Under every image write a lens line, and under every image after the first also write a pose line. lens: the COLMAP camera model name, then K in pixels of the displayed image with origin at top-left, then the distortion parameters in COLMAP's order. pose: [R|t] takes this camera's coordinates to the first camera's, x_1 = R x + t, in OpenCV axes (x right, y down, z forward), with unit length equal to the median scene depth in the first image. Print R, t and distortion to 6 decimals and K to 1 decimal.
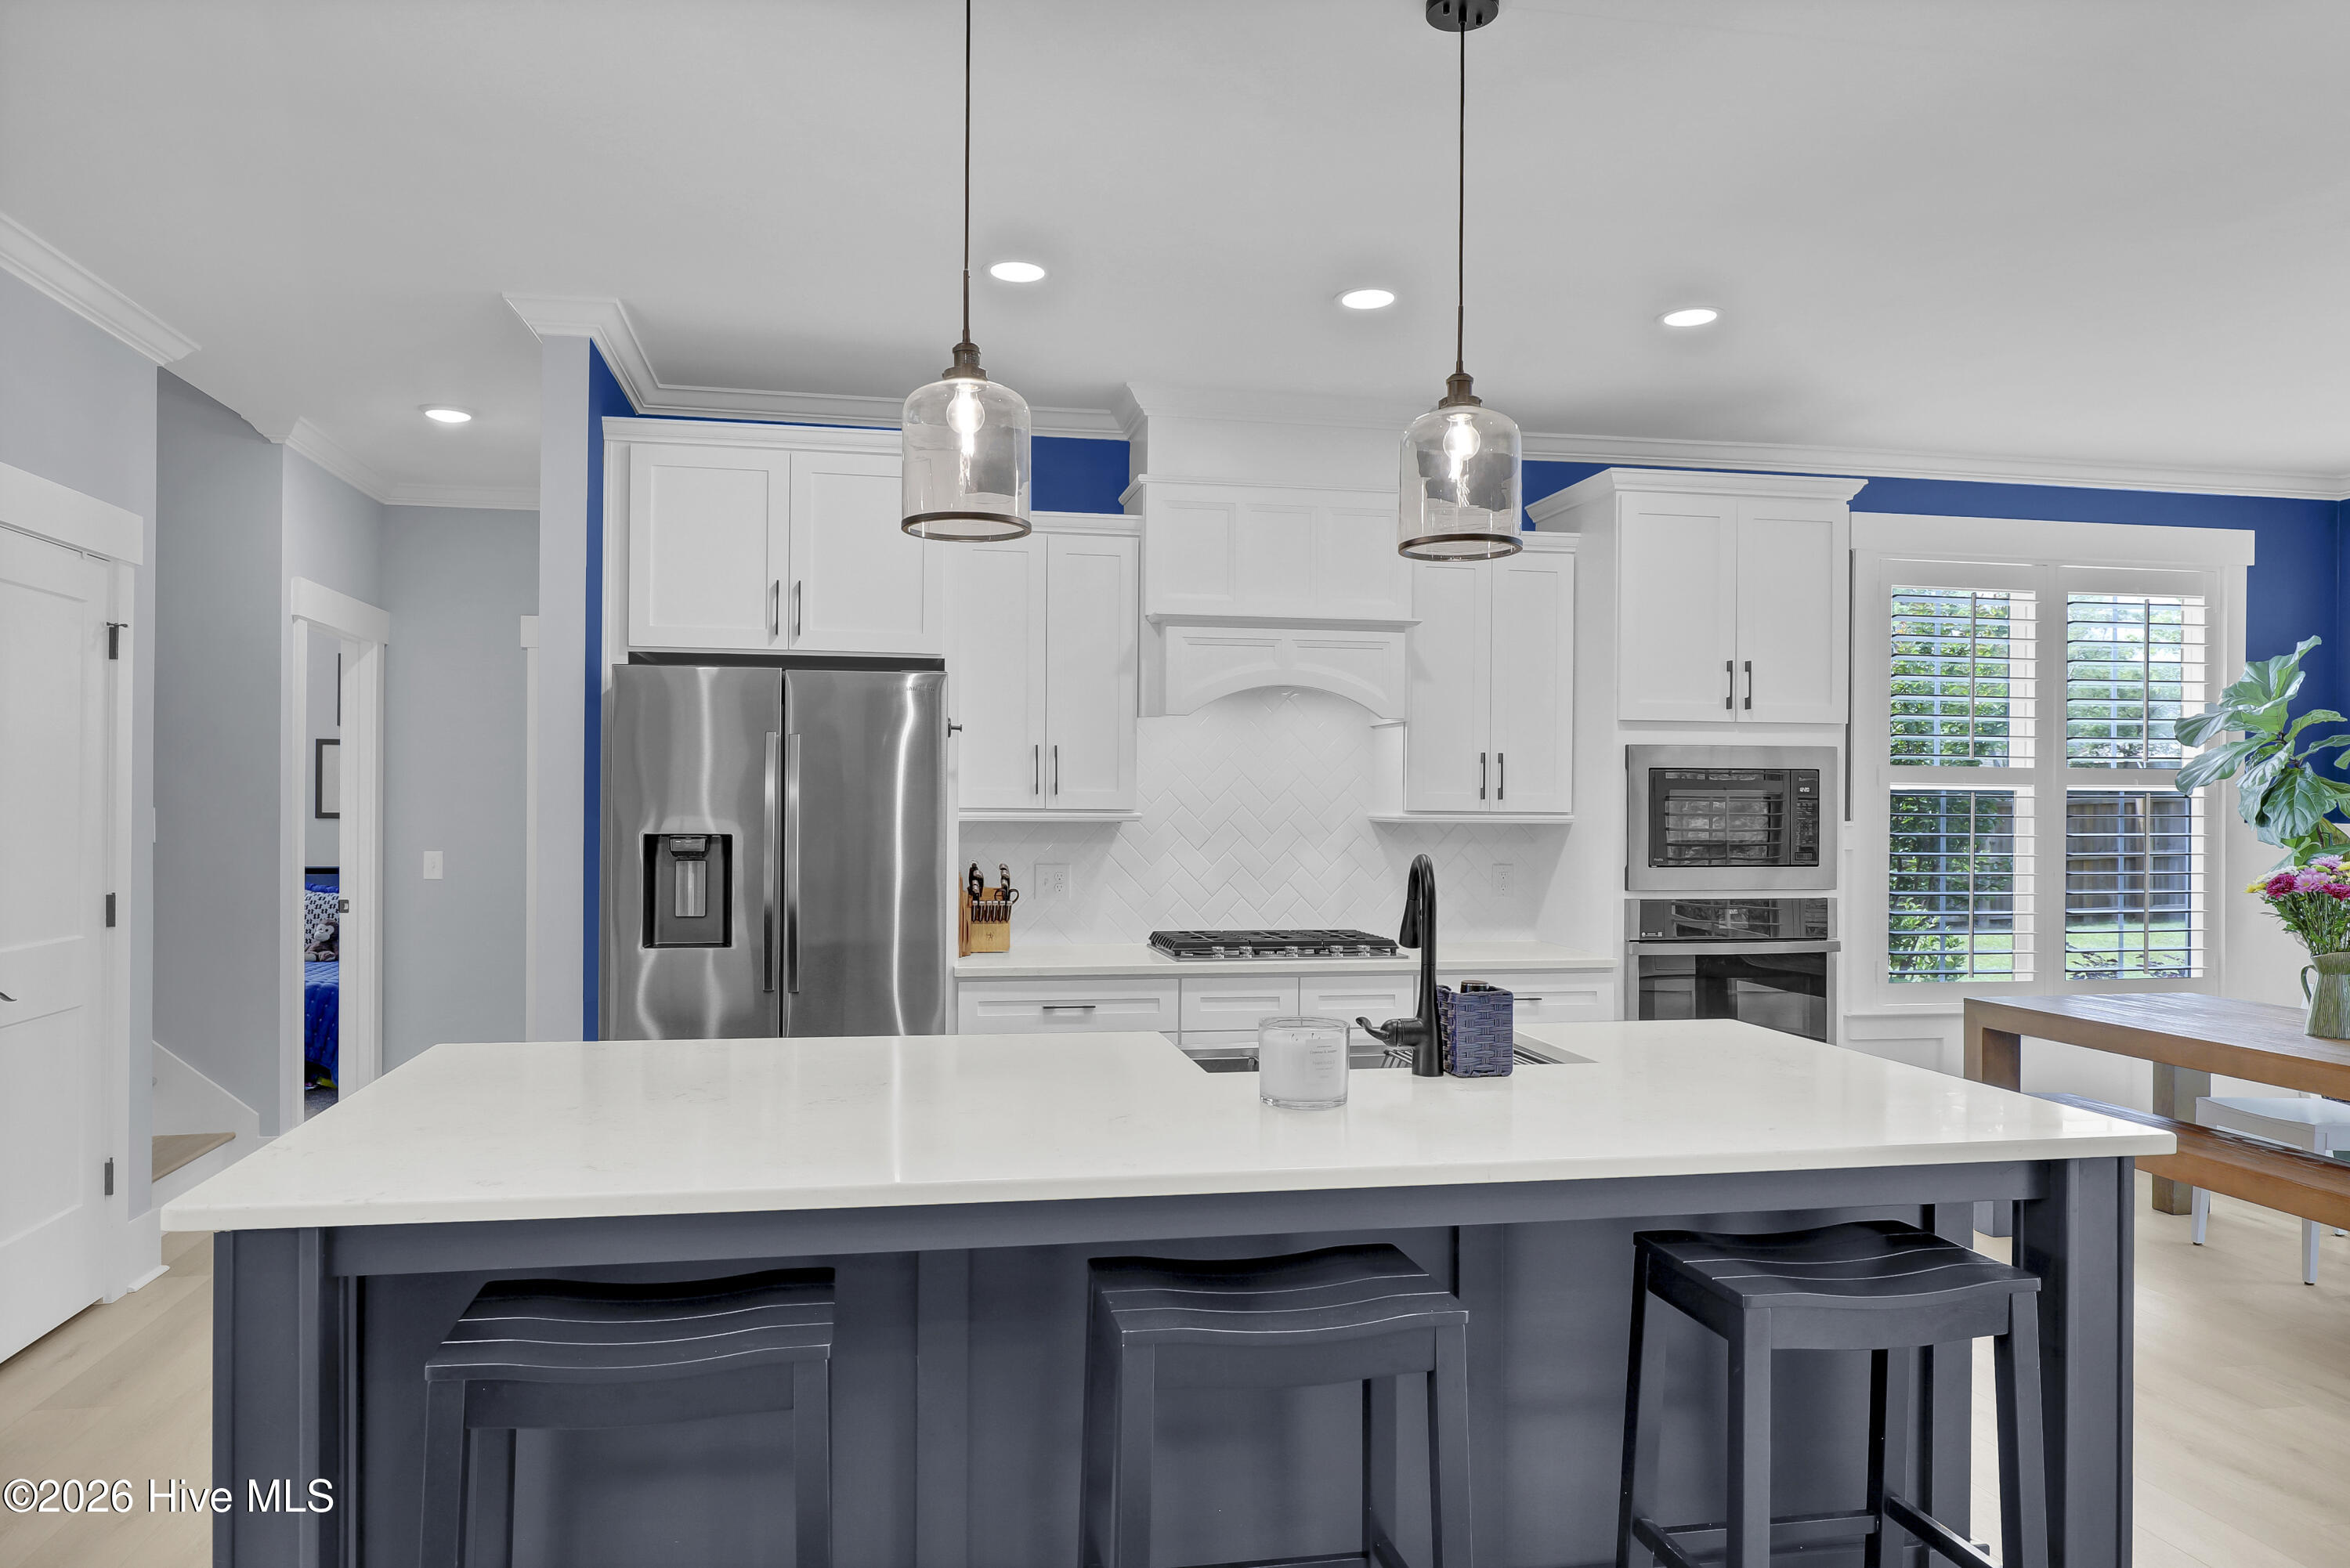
lens RADIAL K [[1506.9, 0, 1178.1], [0, 1506.9, 798.4], [0, 0, 1]] dist [-0.006098, -0.001456]
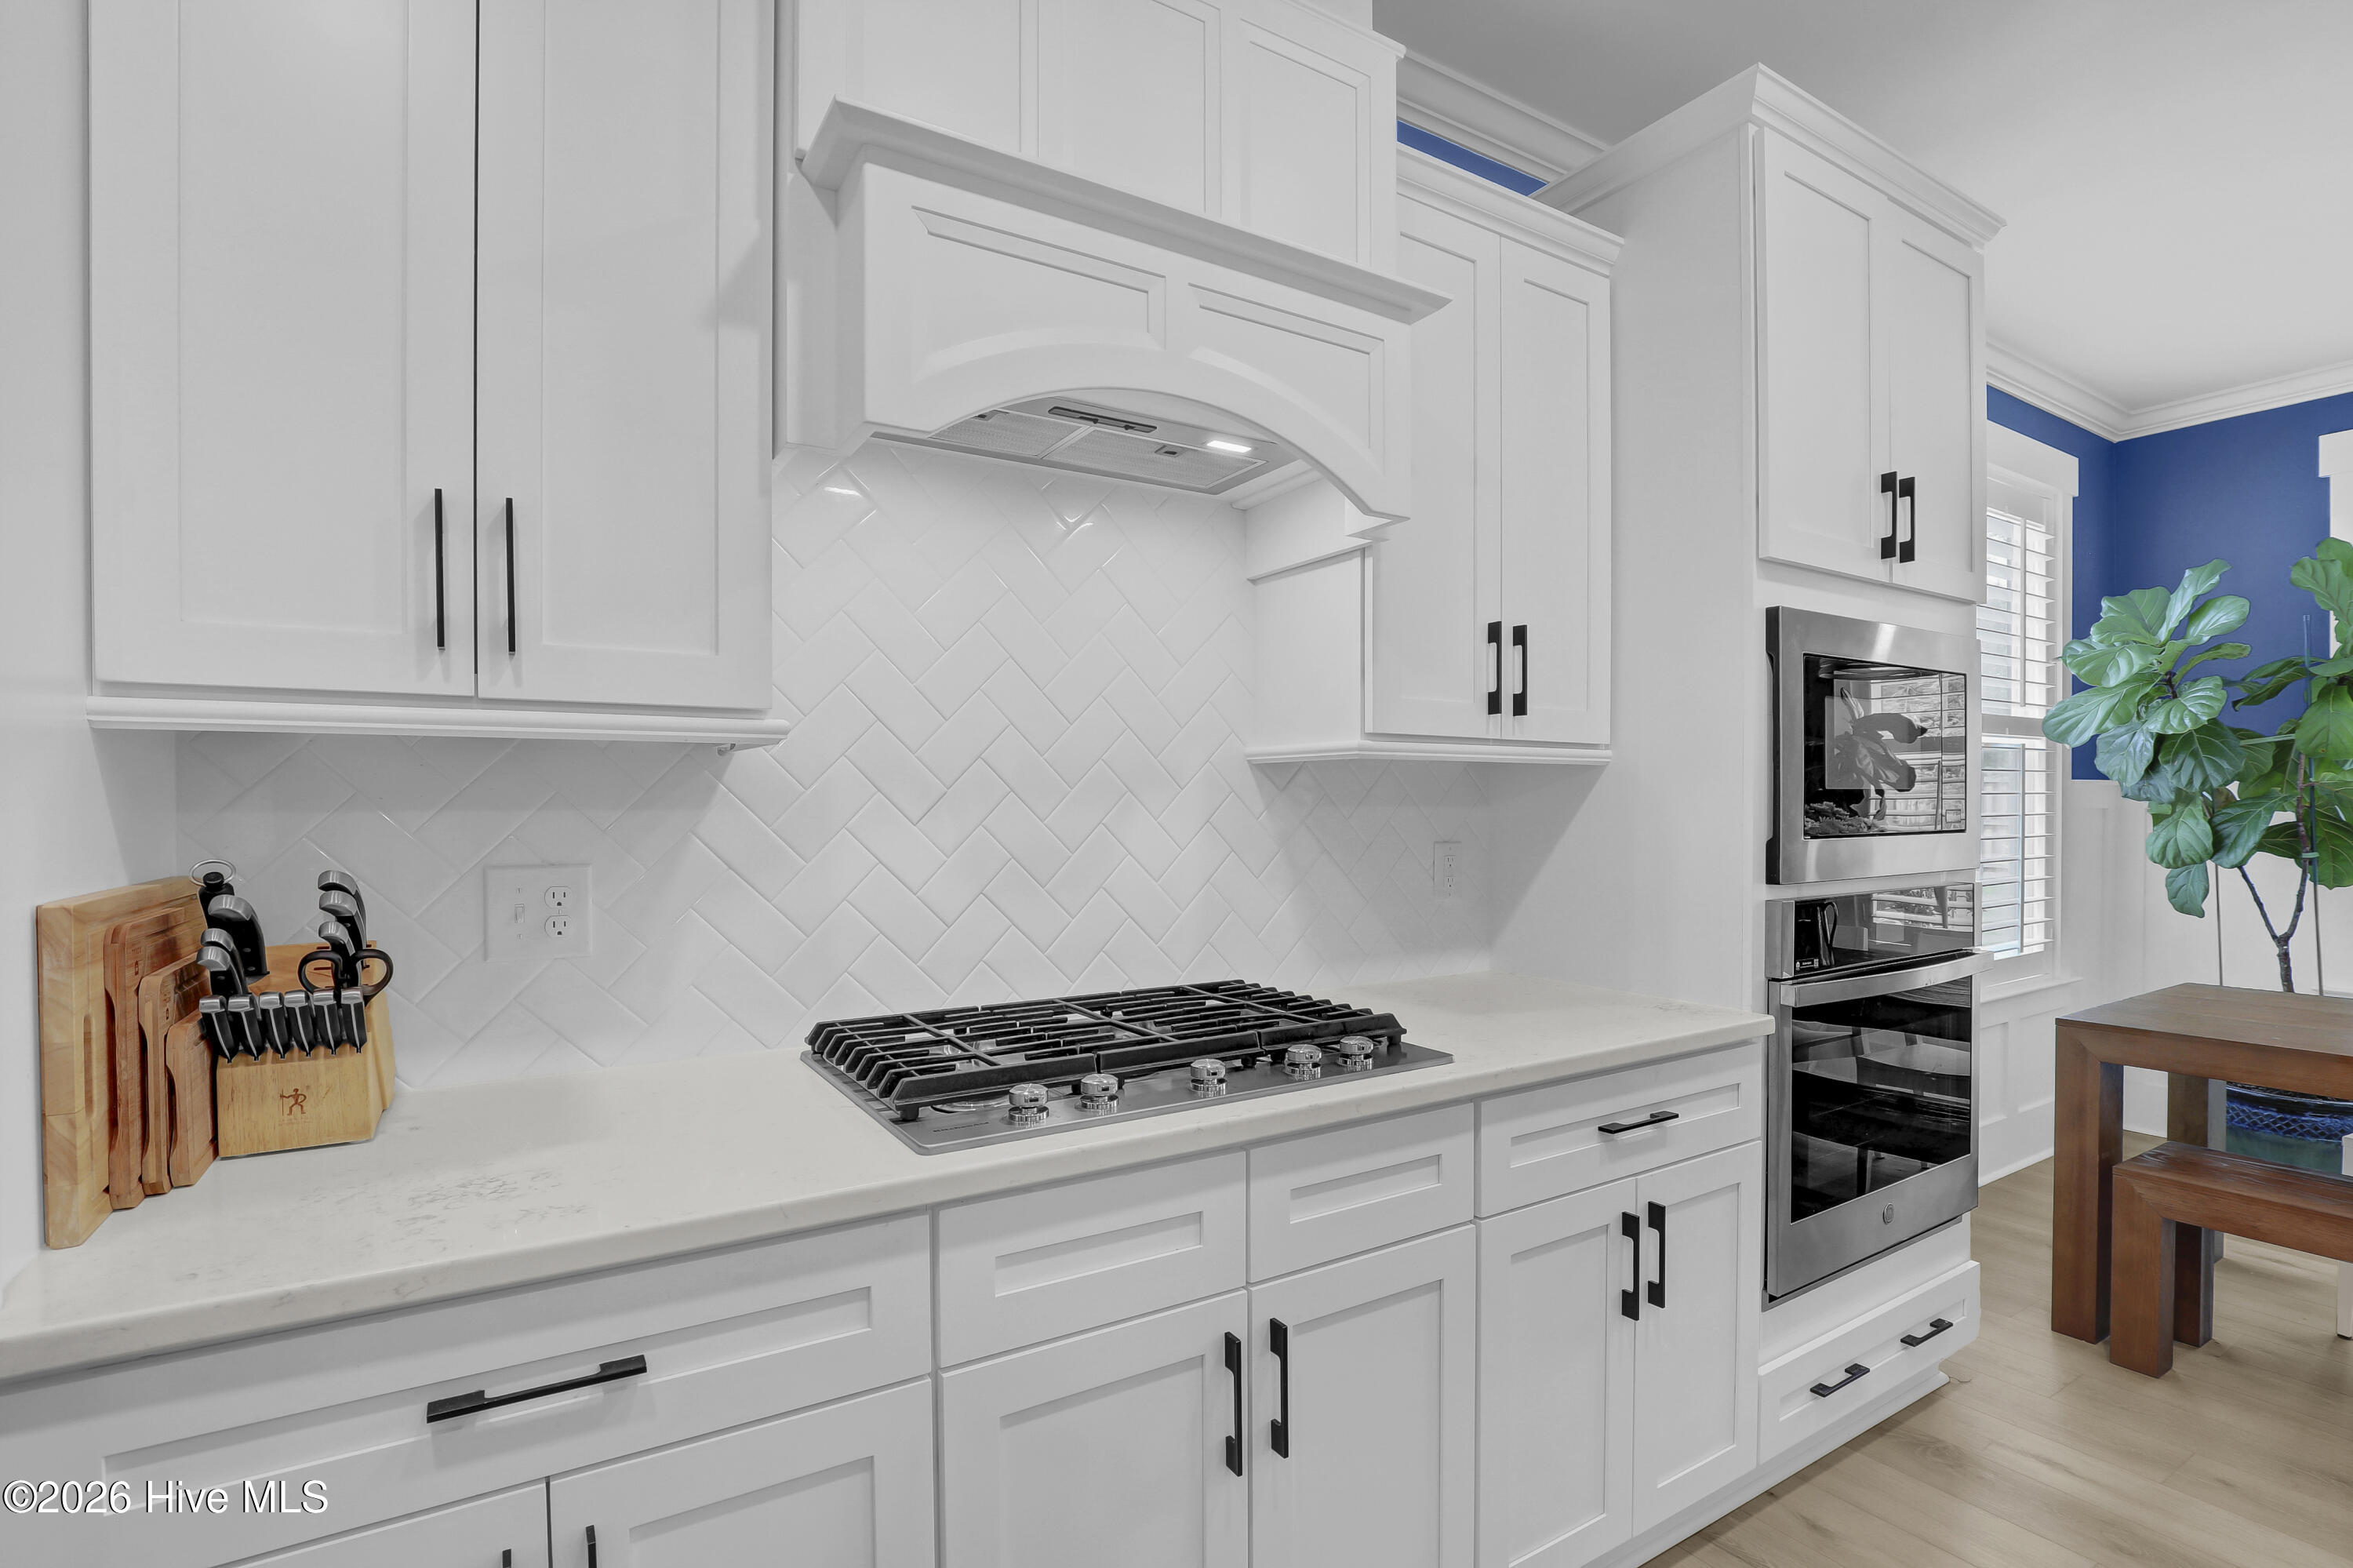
lens RADIAL K [[1119.3, 0, 1196.1], [0, 1119.3, 828.6], [0, 0, 1]] dist [-0.042520, 0.010016]
pose [[0.936437, -0.017900, 0.350378, -0.026728], [0.008221, 0.999543, 0.029093, 0.029204], [-0.350739, -0.024363, 0.936156, 0.719623]]
